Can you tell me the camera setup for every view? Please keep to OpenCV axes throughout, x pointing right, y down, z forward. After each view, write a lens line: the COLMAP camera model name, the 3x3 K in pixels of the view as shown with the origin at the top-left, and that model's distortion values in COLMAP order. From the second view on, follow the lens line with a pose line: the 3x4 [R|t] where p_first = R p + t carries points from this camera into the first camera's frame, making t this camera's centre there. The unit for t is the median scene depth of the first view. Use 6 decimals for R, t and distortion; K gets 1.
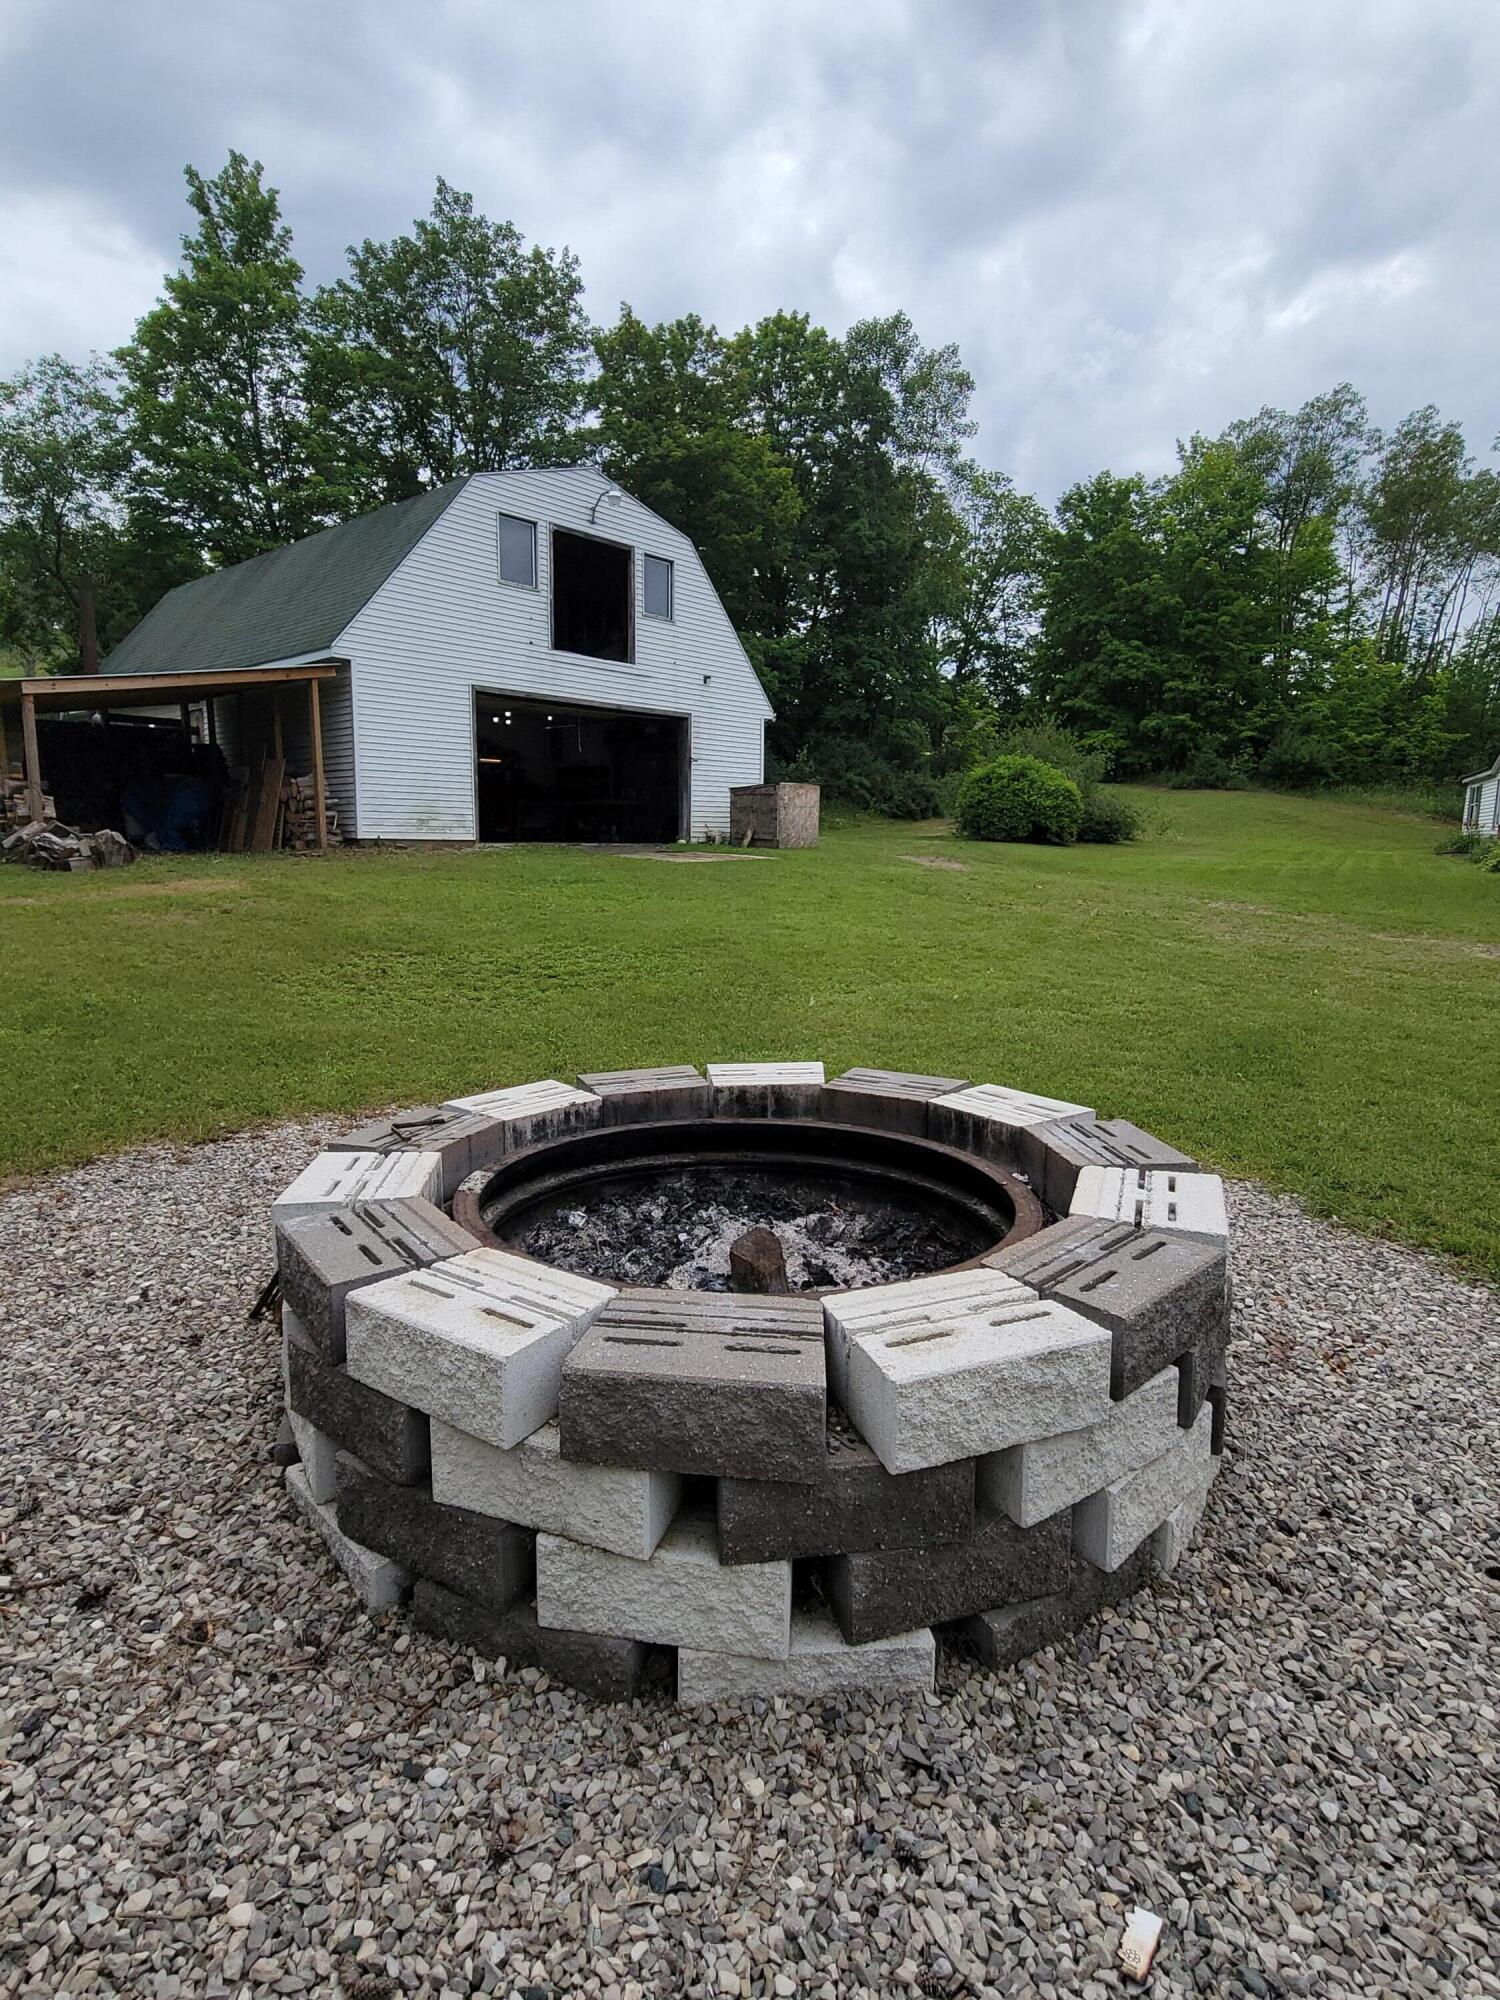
lens RADIAL K [[1172.4, 0, 733.0], [0, 1172.4, 1007.6], [0, 0, 1]] dist [0.007914, -0.004639]
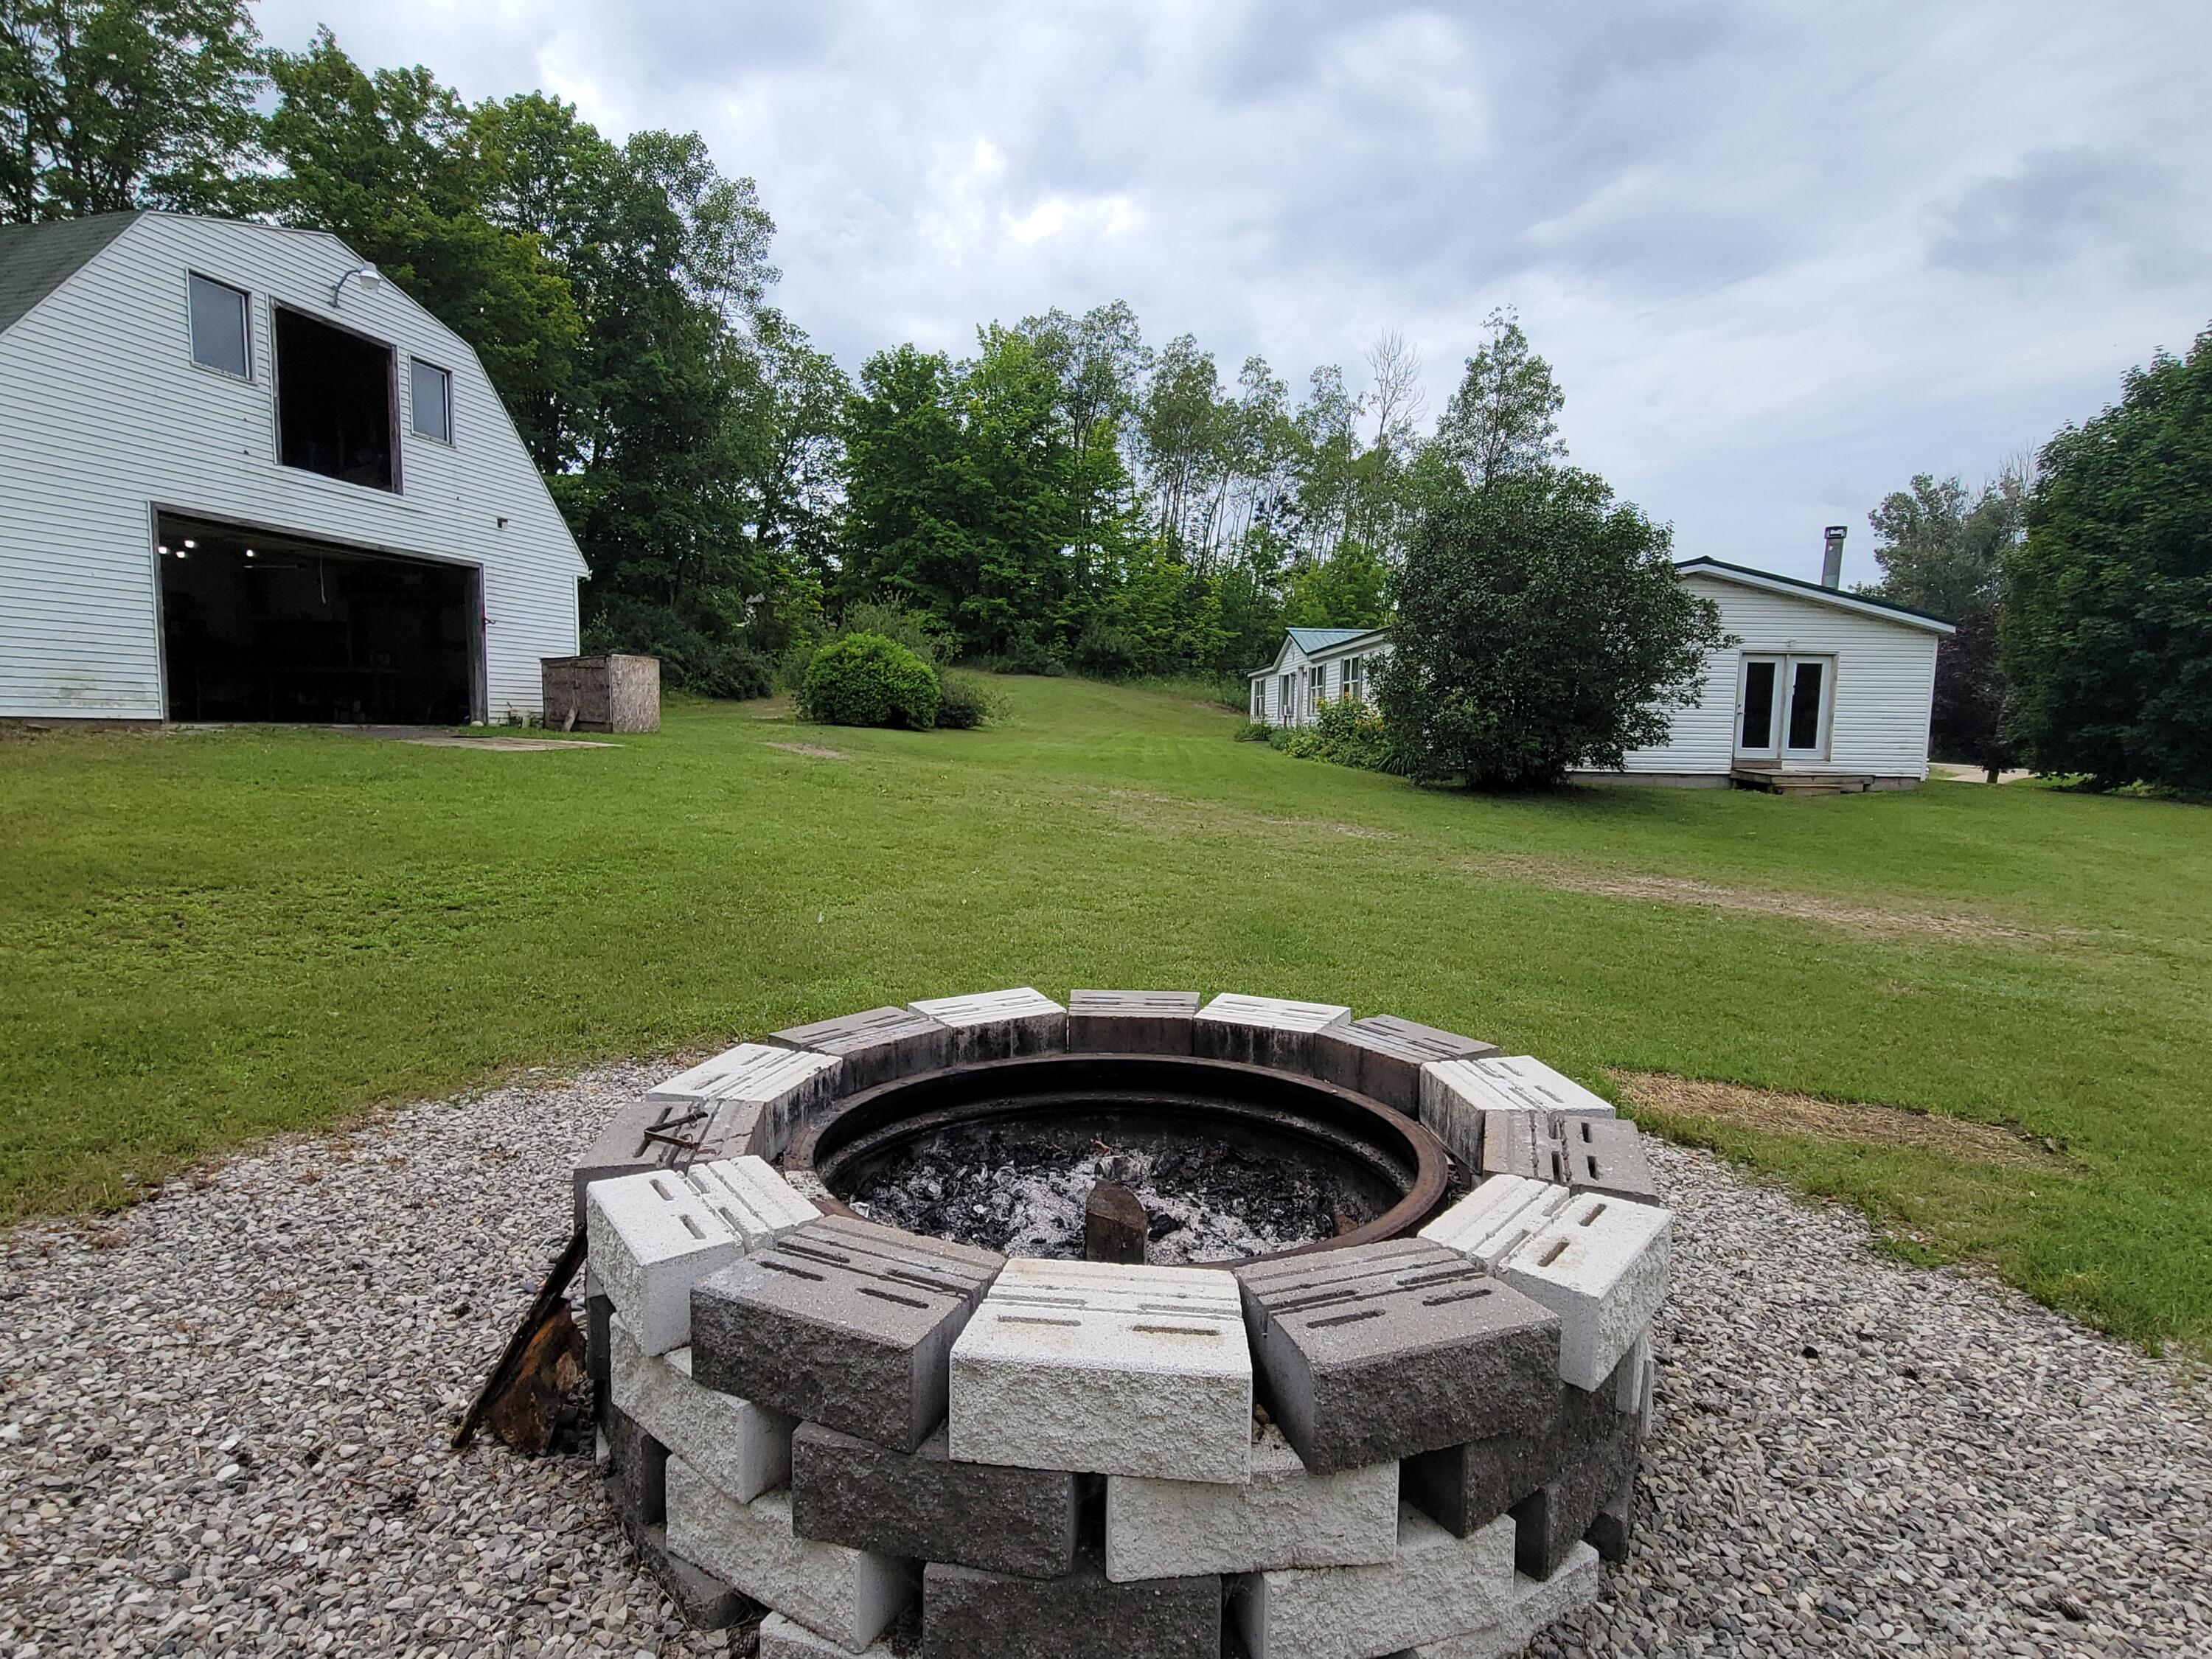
lens RADIAL K [[1296.7, 0, 1097.3], [0, 1296.7, 831.0], [0, 0, 1]] dist [0.007914, -0.004639]
pose [[0.851082, -0.034979, 0.523866, -0.145677], [0.062375, 0.997448, -0.034735, -0.012909], [-0.521315, 0.062238, 0.851092, 0.044130]]
